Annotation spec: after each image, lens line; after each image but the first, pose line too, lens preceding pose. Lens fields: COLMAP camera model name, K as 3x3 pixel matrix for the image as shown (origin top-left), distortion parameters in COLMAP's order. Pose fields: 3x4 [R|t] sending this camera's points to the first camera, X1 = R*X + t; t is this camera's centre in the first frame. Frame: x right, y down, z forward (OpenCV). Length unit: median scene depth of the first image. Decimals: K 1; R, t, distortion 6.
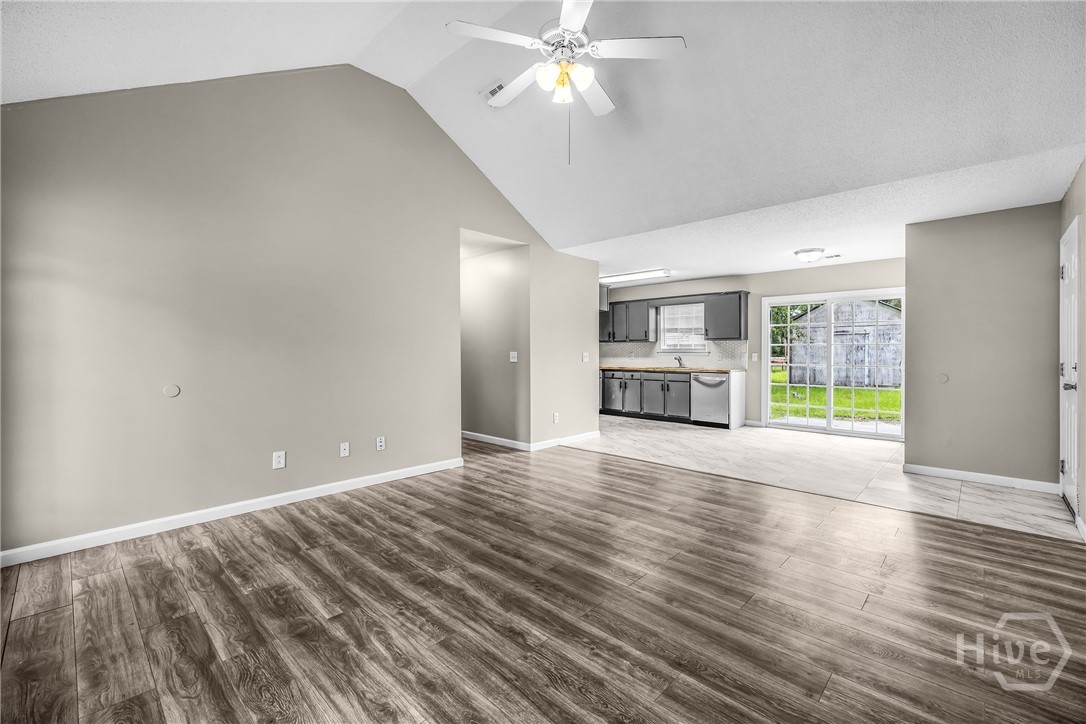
lens RADIAL K [[455.4, 0, 559.1], [0, 455.4, 358.4], [0, 0, 1]] dist [-0.004038, 0.000524]
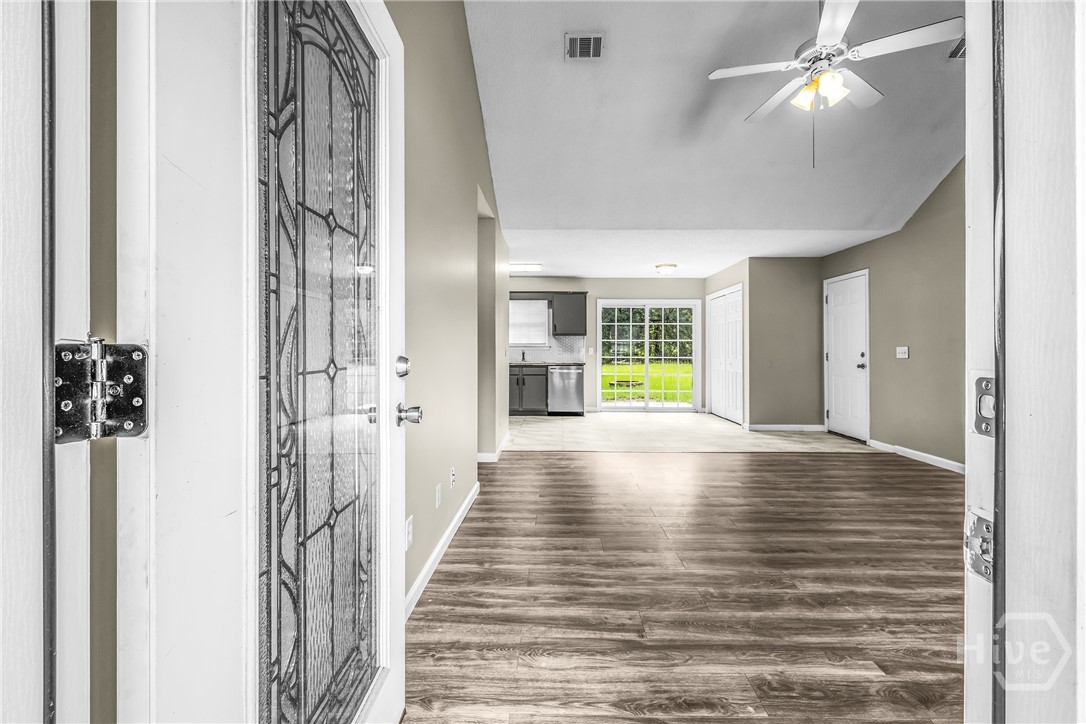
lens RADIAL K [[455.4, 0, 550.4], [0, 455.4, 351.9], [0, 0, 1]] dist [-0.004038, 0.000524]
pose [[0.747372, -0.004438, 0.664391, -0.948014], [0.007813, 0.999967, -0.002110, 0.002317], [-0.664359, 0.006768, 0.747383, 0.508419]]
